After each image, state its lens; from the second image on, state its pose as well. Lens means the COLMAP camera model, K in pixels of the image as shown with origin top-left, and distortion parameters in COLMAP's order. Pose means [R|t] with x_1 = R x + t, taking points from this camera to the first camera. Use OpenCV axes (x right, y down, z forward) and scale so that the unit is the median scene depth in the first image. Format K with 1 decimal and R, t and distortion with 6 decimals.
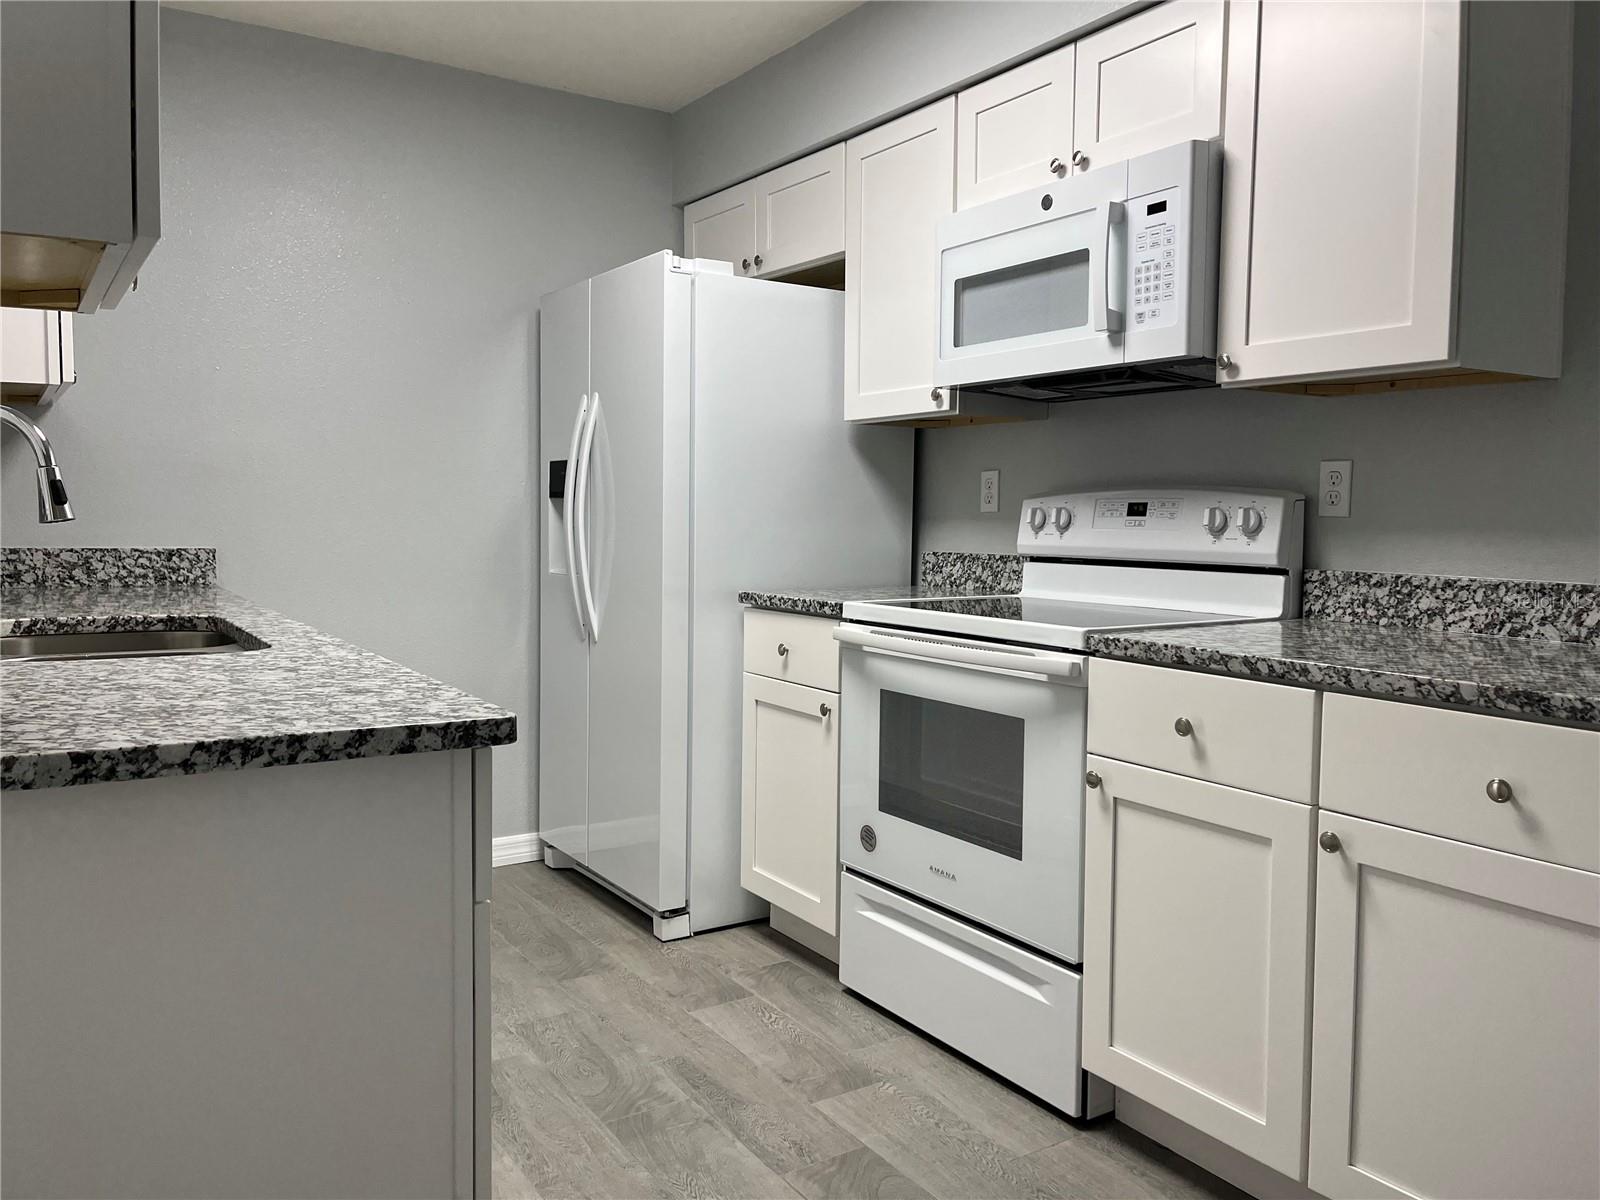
lens RADIAL K [[1203.2, 0, 797.5], [0, 1203.2, 594.7], [0, 0, 1]] dist [0.000449, -0.000462]
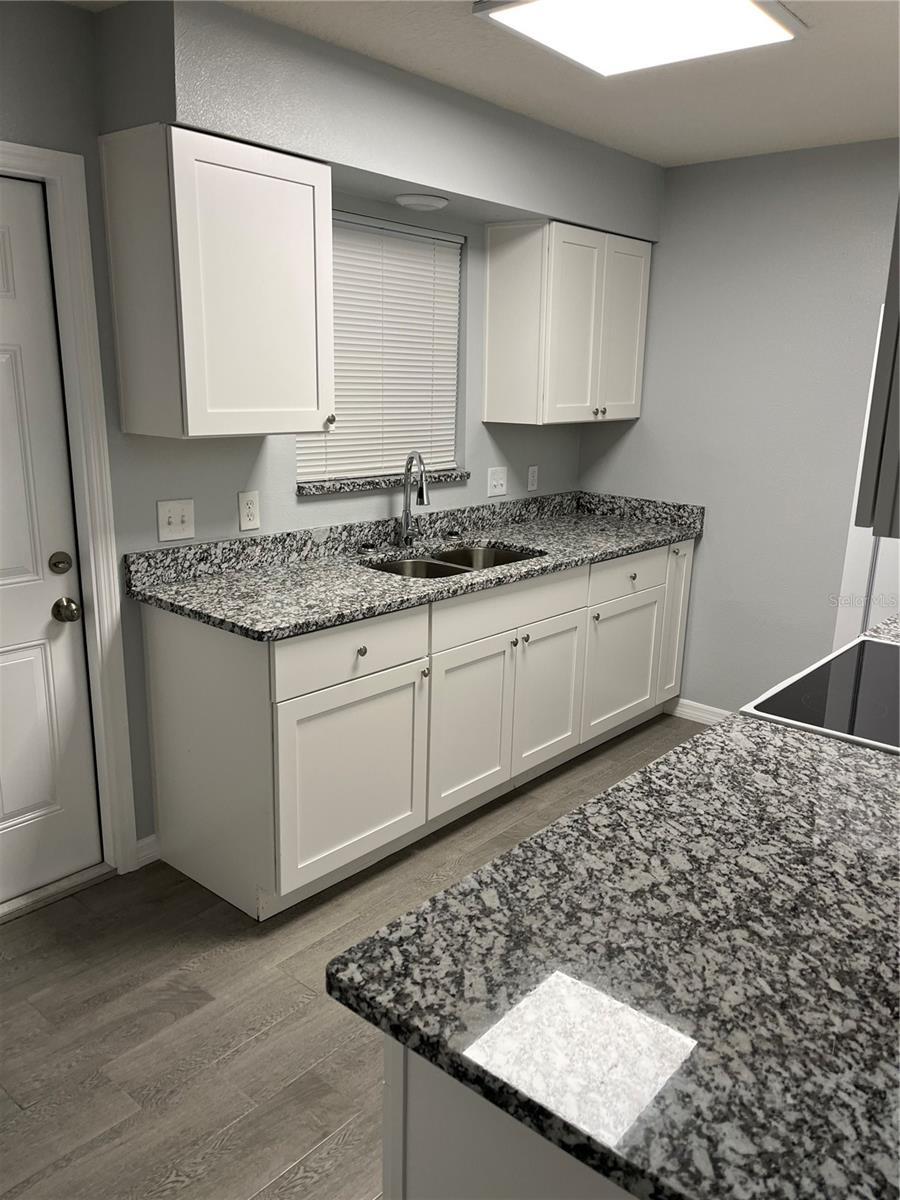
lens RADIAL K [[902.4, 0, 448.1], [0, 902.4, 603.3], [0, 0, 1]] dist [0.000449, -0.000462]
pose [[0.262519, 0.224194, -0.938520, 0.627291], [-0.081712, 0.974305, 0.209886, -0.146190], [0.961461, 0.021589, 0.274093, 0.360060]]
